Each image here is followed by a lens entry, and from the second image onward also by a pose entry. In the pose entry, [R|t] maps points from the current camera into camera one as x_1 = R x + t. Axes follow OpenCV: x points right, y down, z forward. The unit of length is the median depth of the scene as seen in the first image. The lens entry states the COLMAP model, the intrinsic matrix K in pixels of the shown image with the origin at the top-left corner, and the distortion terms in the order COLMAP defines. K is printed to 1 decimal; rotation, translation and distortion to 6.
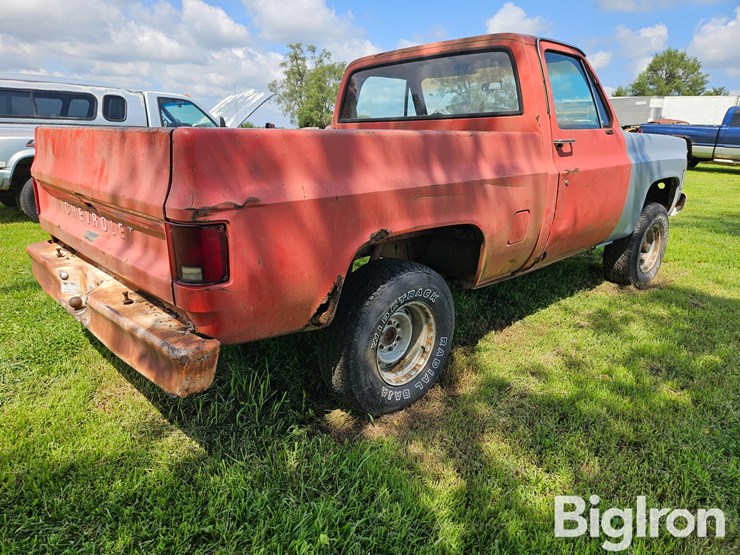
lens RADIAL K [[498.9, 0, 366.9], [0, 498.9, 283.4], [0, 0, 1]] dist [0.067554, -0.050498]
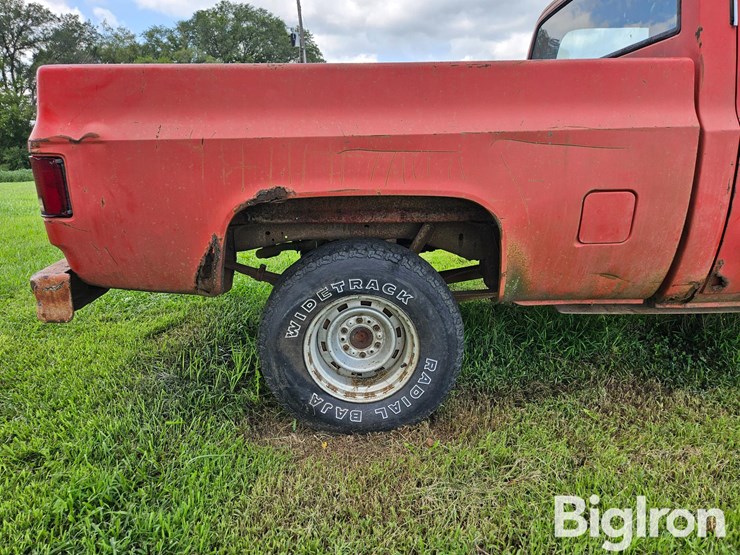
lens RADIAL K [[498.9, 0, 359.2], [0, 498.9, 278.4], [0, 0, 1]] dist [0.067554, -0.050498]
pose [[0.743372, 0.148762, -0.652126, 0.532485], [-0.172565, 0.984603, 0.027896, -0.007161], [0.646235, 0.091798, 0.757597, 0.392636]]
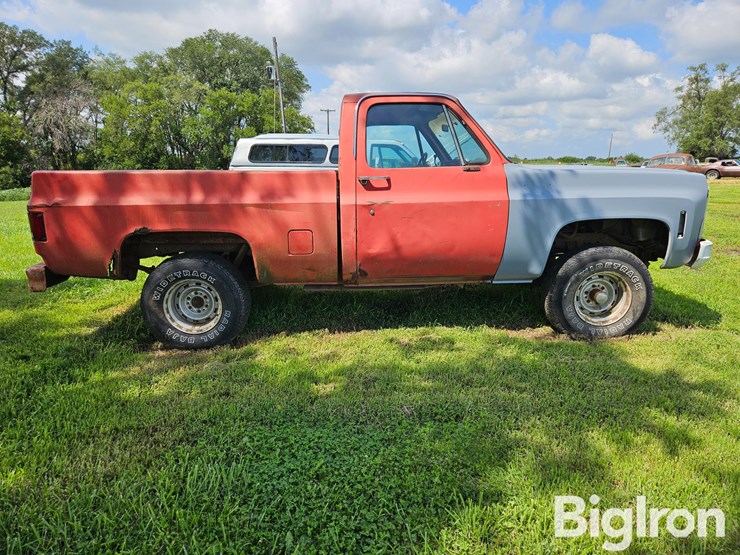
lens RADIAL K [[498.9, 0, 364.0], [0, 498.9, 279.1], [0, 0, 1]] dist [0.067554, -0.050498]
pose [[0.758397, 0.129645, -0.638769, 1.385615], [-0.175014, 0.984534, -0.007969, -0.040461], [0.627856, 0.117837, 0.769357, 0.127793]]
